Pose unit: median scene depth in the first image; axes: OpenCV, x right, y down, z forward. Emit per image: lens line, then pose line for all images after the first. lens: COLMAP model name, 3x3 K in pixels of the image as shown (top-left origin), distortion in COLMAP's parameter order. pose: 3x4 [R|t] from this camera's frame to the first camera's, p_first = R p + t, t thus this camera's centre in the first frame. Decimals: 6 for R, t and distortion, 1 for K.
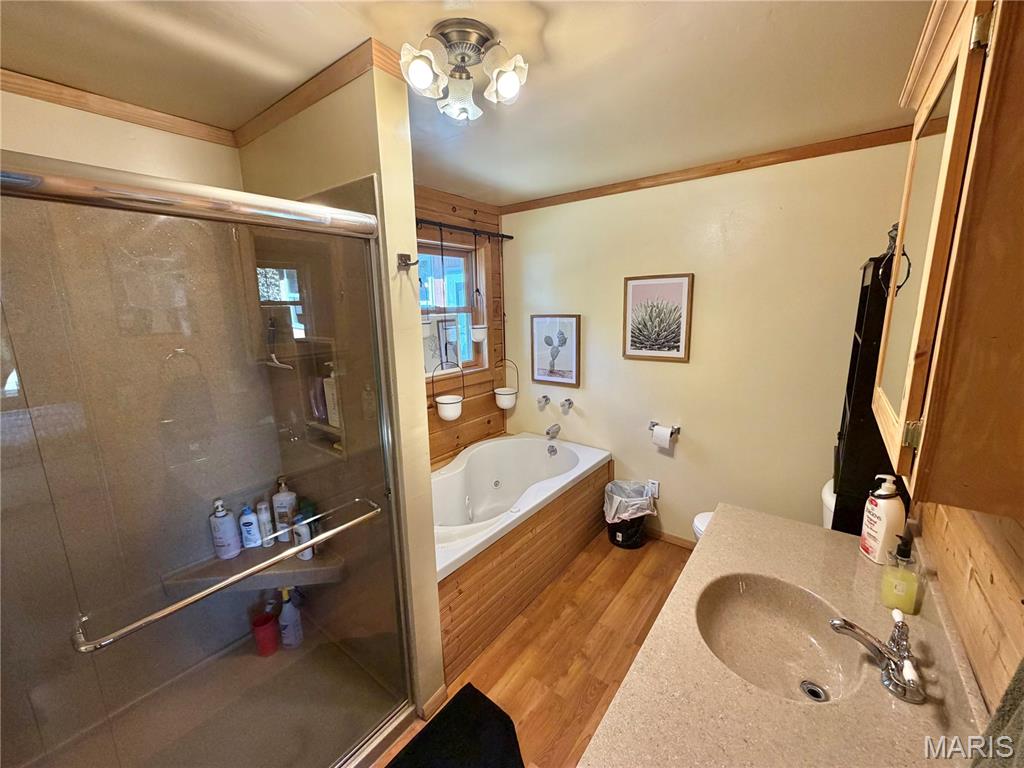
lens RADIAL K [[408.2, 0, 515.6], [0, 408.2, 383.6], [0, 0, 1]] dist [0.003247, 0.000354]
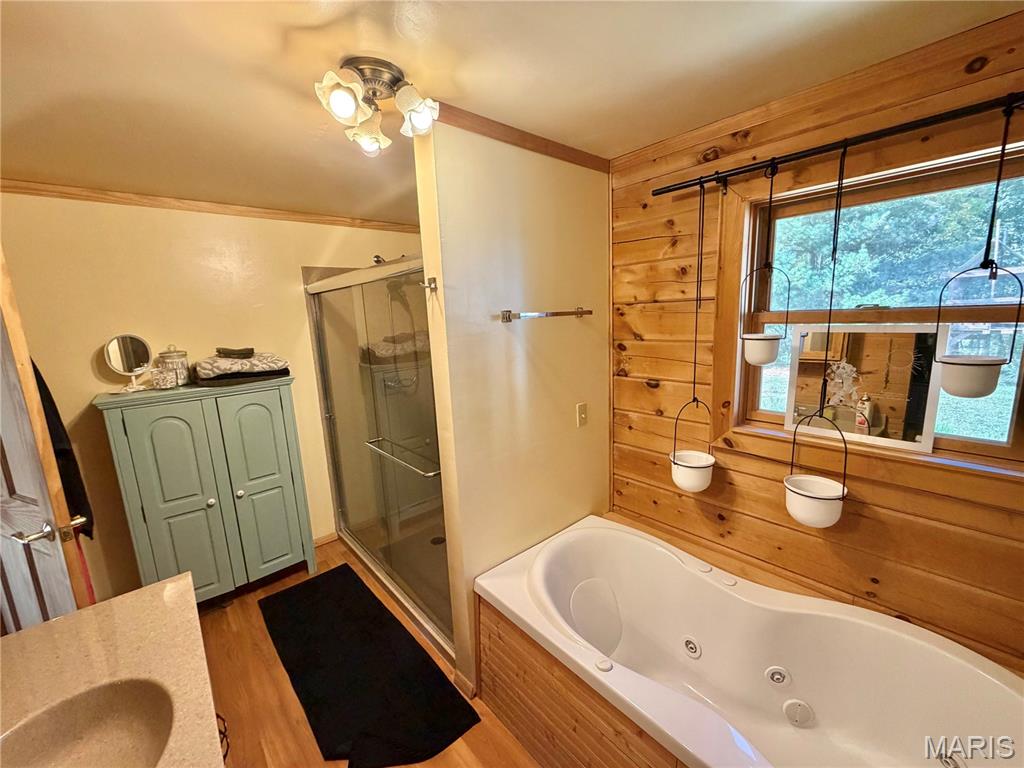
lens RADIAL K [[408.2, 0, 515.2], [0, 408.2, 385.8], [0, 0, 1]] dist [0.003247, 0.000354]
pose [[-0.198674, 0.202723, -0.958870, 0.421413], [-0.144590, 0.961605, 0.233259, -0.164772], [0.969341, 0.184986, -0.161734, 0.739146]]
